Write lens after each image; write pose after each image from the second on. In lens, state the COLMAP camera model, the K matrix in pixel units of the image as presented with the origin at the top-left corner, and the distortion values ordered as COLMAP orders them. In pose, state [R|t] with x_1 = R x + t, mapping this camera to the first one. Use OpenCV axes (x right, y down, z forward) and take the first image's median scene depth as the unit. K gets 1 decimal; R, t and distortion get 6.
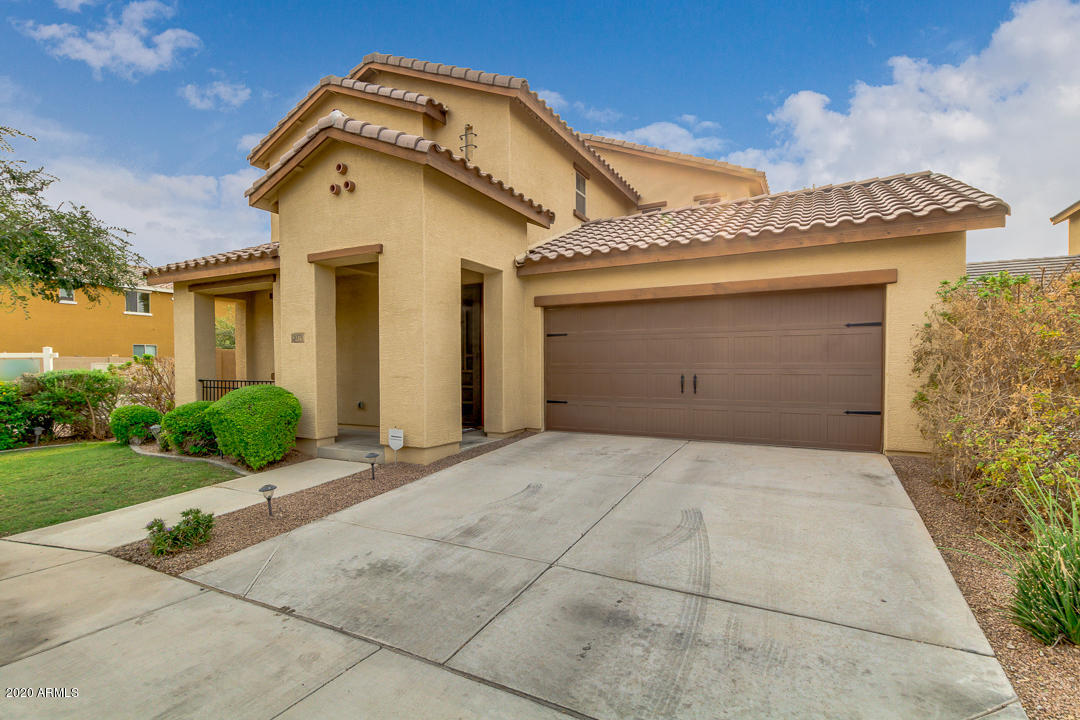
lens RADIAL K [[510.8, 0, 529.9], [0, 510.8, 358.7], [0, 0, 1]] dist [0.013969, -0.005479]
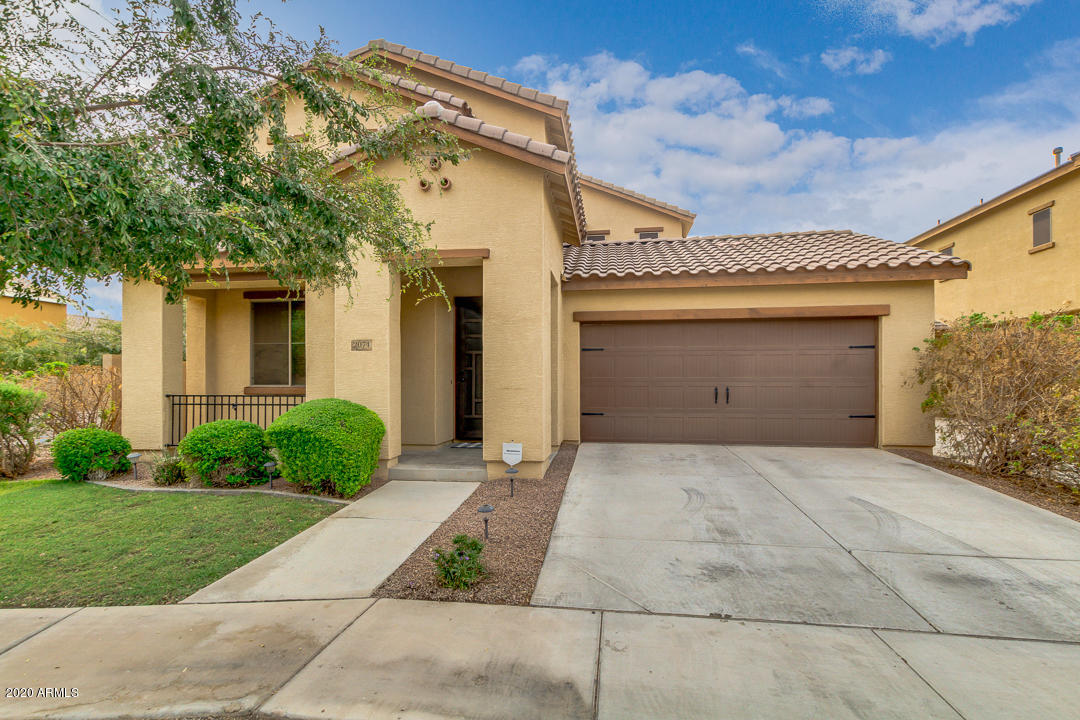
lens RADIAL K [[510.8, 0, 530.5], [0, 510.8, 363.7], [0, 0, 1]] dist [0.013969, -0.005479]
pose [[0.941476, 0.015569, 0.336720, -0.568611], [-0.007077, 0.999626, -0.026431, 0.015050], [-0.337005, 0.022501, 0.941234, 0.087935]]
